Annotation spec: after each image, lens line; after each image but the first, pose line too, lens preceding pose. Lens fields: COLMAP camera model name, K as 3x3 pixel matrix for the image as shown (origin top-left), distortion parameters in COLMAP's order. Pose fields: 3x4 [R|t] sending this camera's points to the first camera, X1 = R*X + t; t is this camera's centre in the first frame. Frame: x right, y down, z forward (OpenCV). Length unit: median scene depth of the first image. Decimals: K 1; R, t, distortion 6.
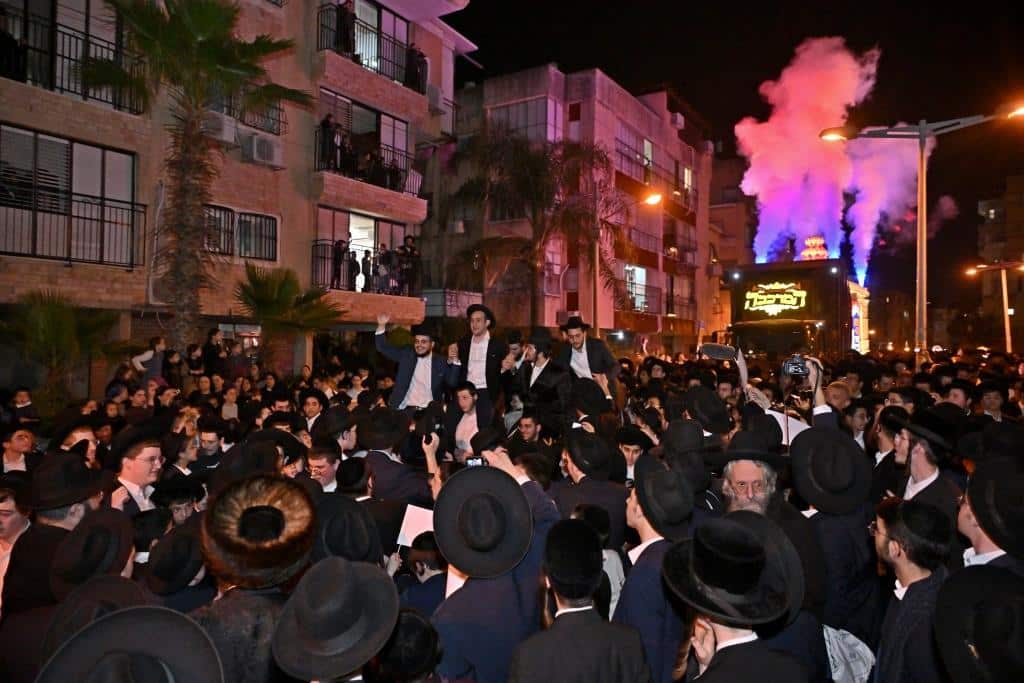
lens RADIAL K [[677.9, 0, 515.7], [0, 677.9, 340.8], [0, 0, 1]] dist [-0.003070, 0.001692]
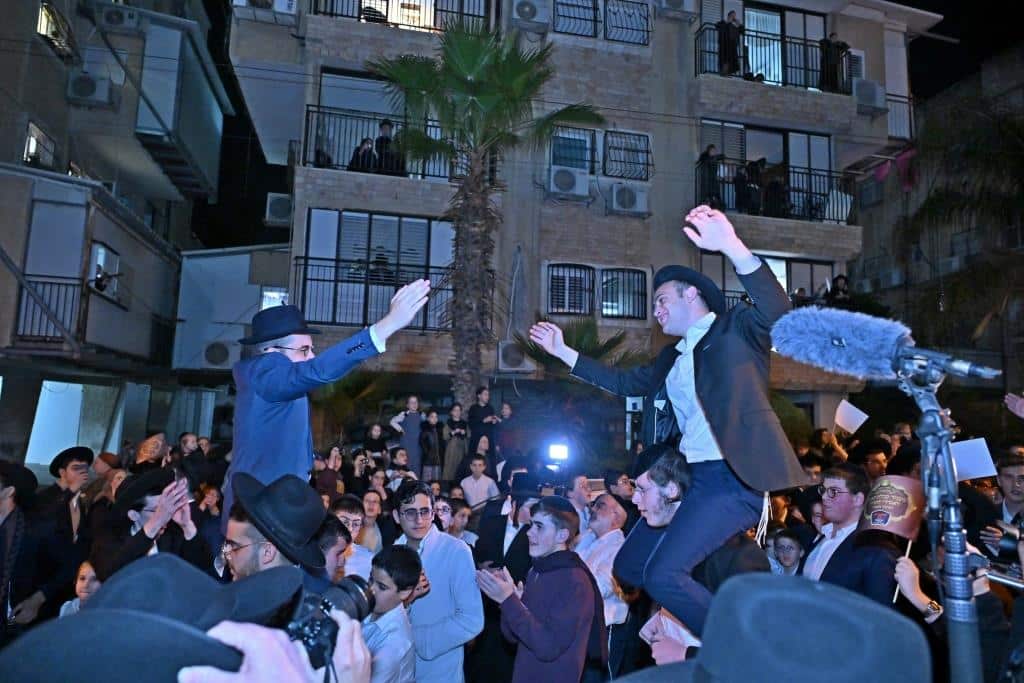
lens RADIAL K [[677.9, 0, 508.4], [0, 677.9, 336.6], [0, 0, 1]] dist [-0.003070, 0.001692]
pose [[0.715751, -0.076833, -0.694117, 0.104929], [-0.014939, 0.992017, -0.125213, 0.014199], [0.698196, 0.099990, 0.708889, 0.214326]]
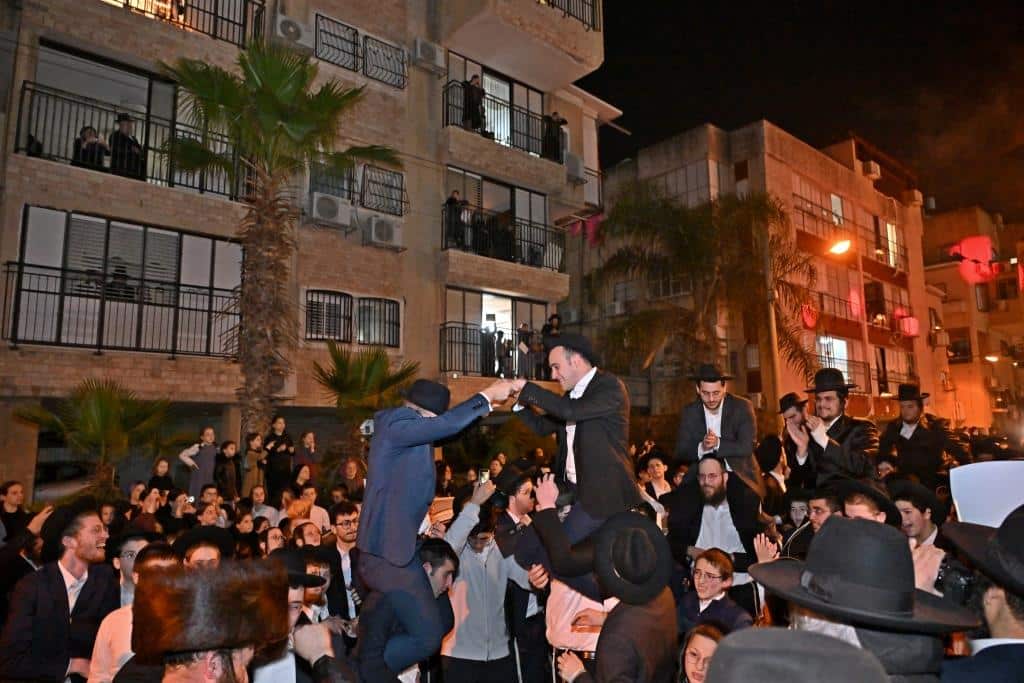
lens RADIAL K [[677.9, 0, 521.2], [0, 677.9, 349.5], [0, 0, 1]] dist [-0.003070, 0.001692]
pose [[0.960962, -0.061819, -0.269684, 0.047886], [0.026226, 0.990683, -0.133640, 0.011521], [0.275433, 0.121350, 0.953630, 0.134992]]
